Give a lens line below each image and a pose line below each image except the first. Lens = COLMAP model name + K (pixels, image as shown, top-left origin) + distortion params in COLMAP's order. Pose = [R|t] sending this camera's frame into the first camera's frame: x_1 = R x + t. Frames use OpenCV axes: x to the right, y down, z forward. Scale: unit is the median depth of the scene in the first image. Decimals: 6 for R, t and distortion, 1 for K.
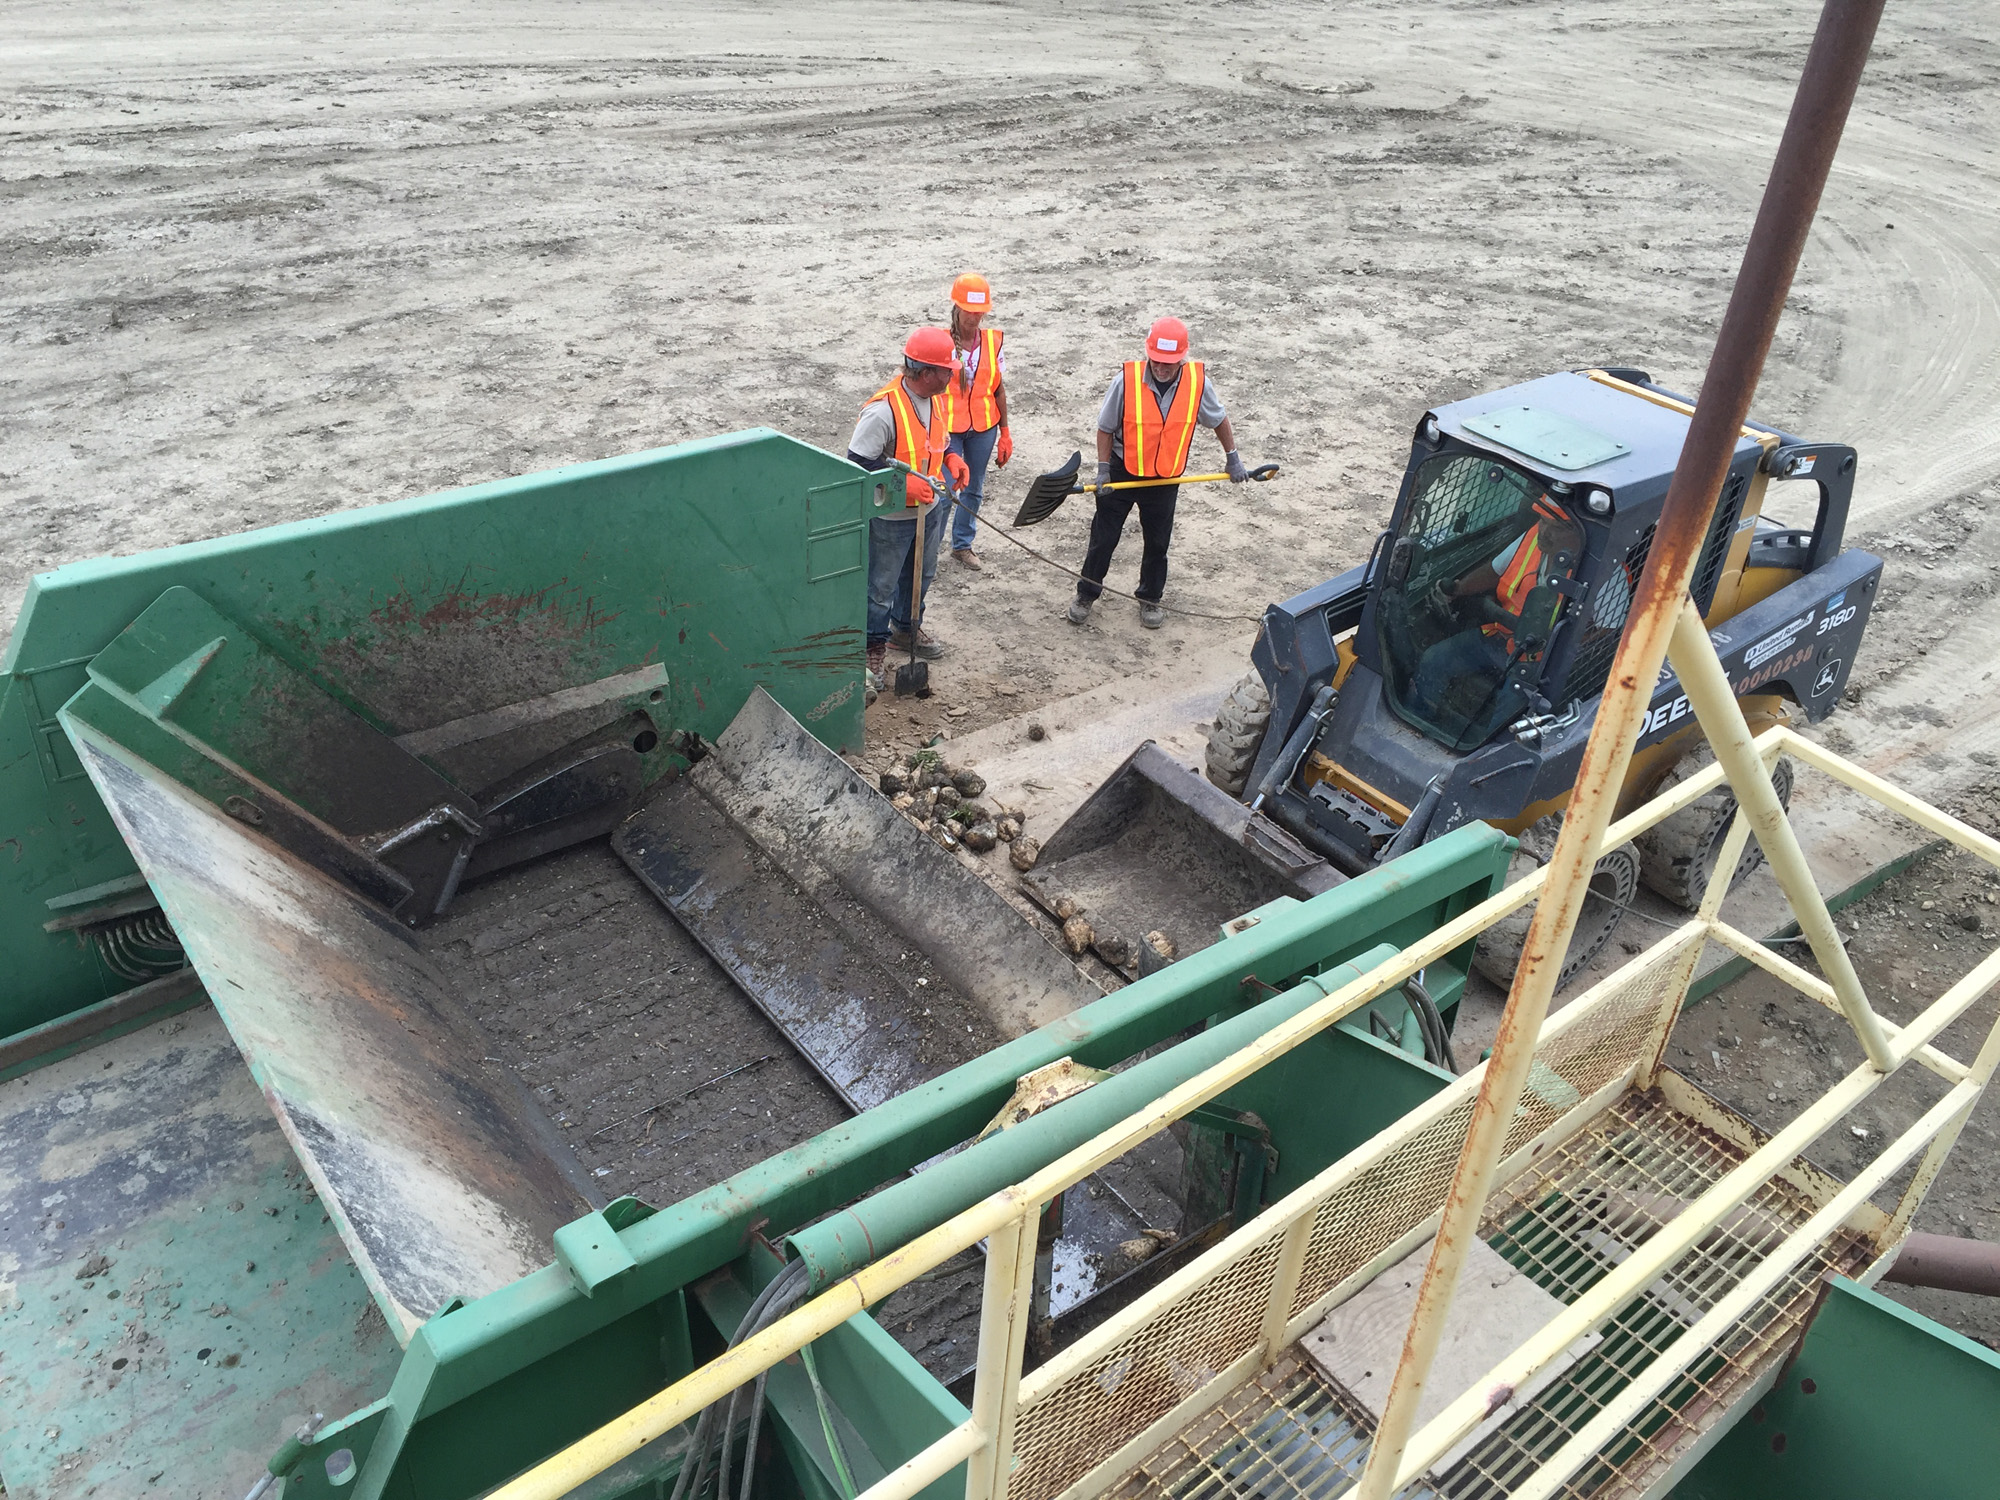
lens RADIAL K [[1696.0, 0, 999.5], [0, 1696.0, 756.6], [0, 0, 1]] dist [0.006805, -0.010330]
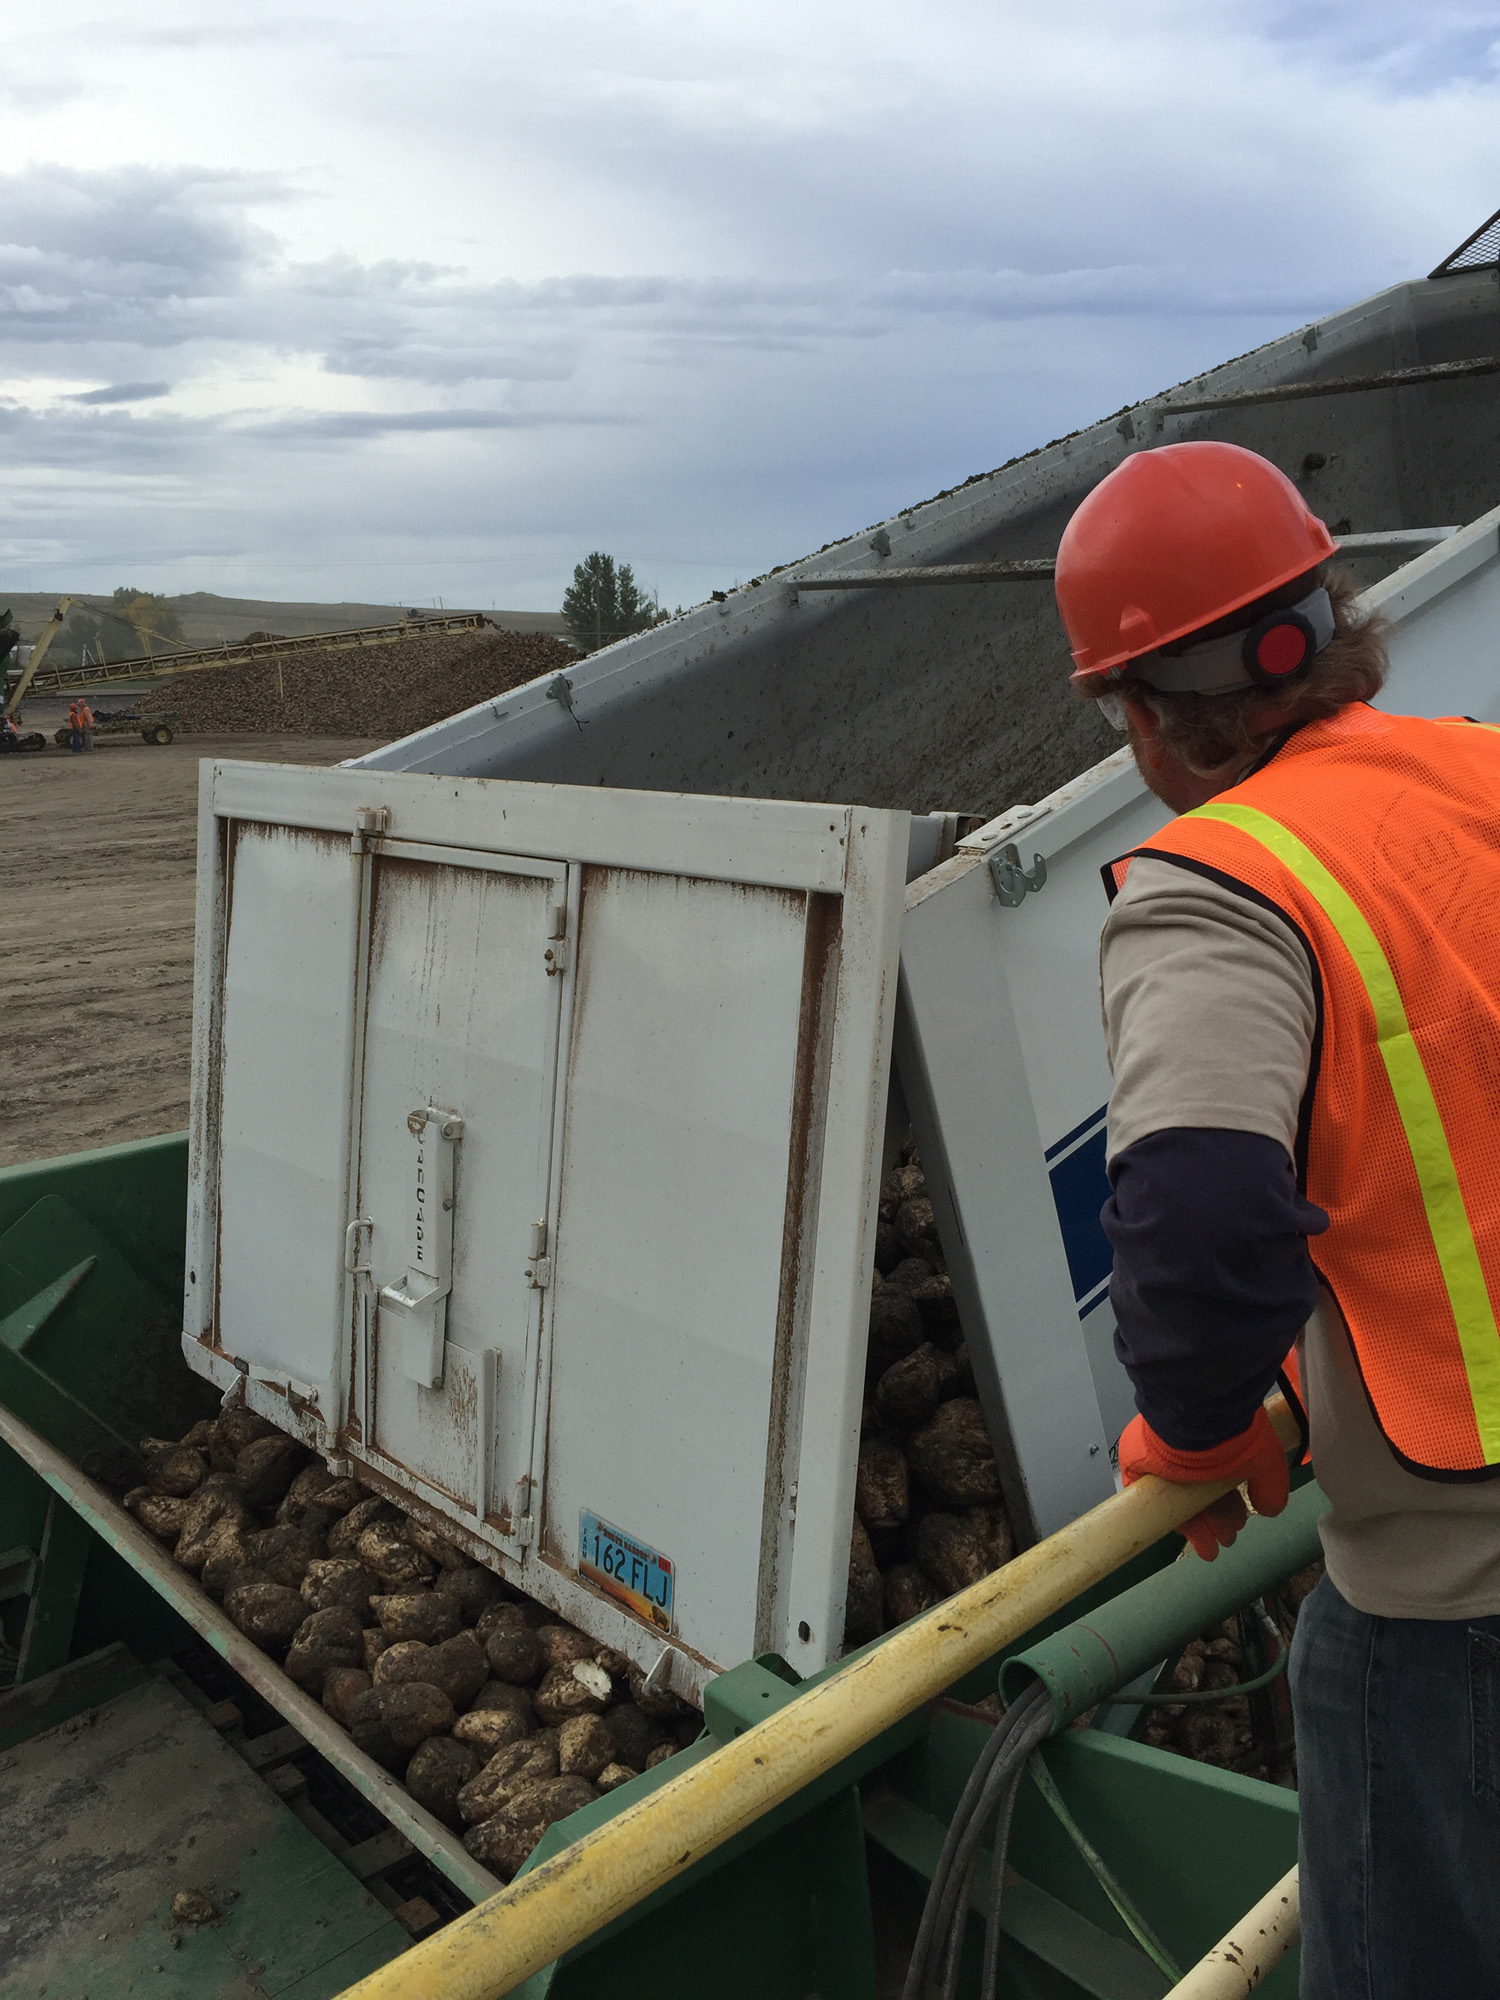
lens RADIAL K [[1696.0, 0, 746.8], [0, 1696.0, 997.5], [0, 0, 1]] dist [0.006805, -0.010330]
pose [[0.993445, -0.097267, 0.060050, -0.066778], [0.112488, 0.925284, -0.362210, 0.069637], [-0.020332, 0.366591, 0.930160, 0.049150]]
